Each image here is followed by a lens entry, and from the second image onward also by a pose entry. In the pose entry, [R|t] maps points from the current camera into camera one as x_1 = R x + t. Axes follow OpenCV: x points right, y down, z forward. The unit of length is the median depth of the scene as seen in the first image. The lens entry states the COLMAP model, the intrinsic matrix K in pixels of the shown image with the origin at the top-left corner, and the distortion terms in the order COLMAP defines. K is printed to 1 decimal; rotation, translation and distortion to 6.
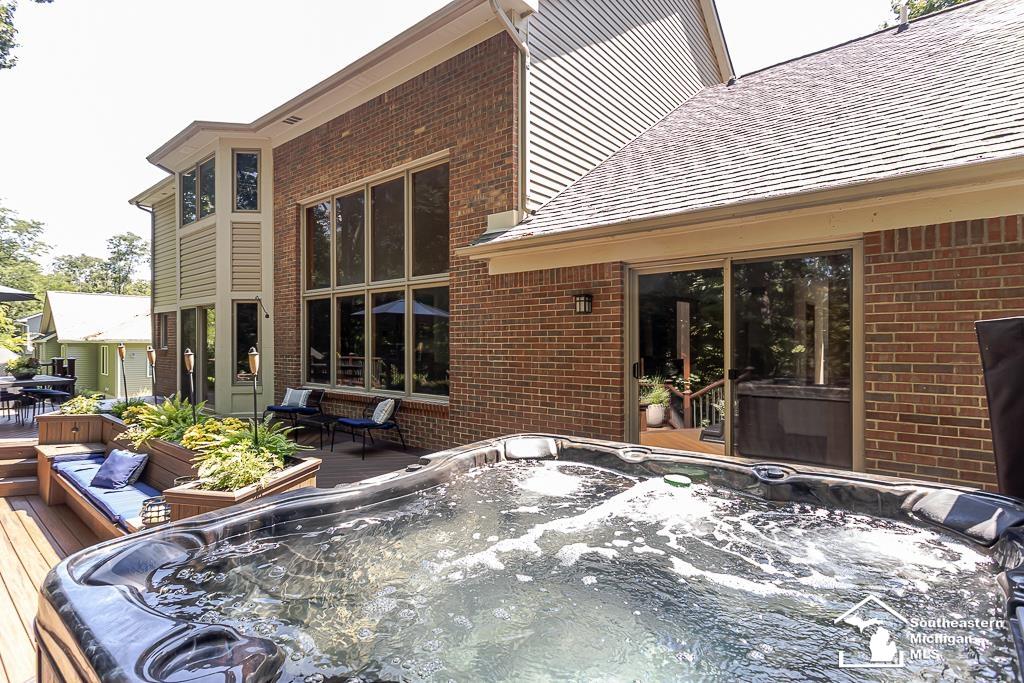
lens RADIAL K [[499.8, 0, 512.0], [0, 499.8, 341.5], [0, 0, 1]] dist [0.003804, 0.000866]
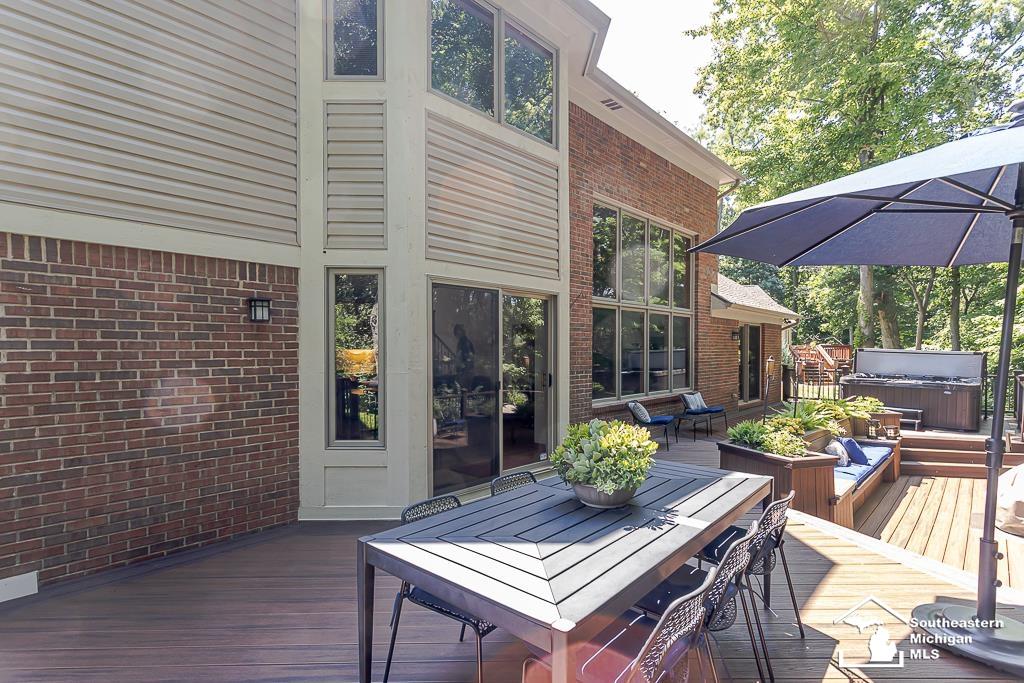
lens RADIAL K [[499.8, 0, 512.0], [0, 499.8, 341.5], [0, 0, 1]] dist [0.003804, 0.000866]
pose [[0.068393, 0.023537, 0.997381, -0.937595], [0.009974, 0.999656, -0.024275, -0.002392], [-0.997609, 0.011608, 0.068135, 0.794049]]
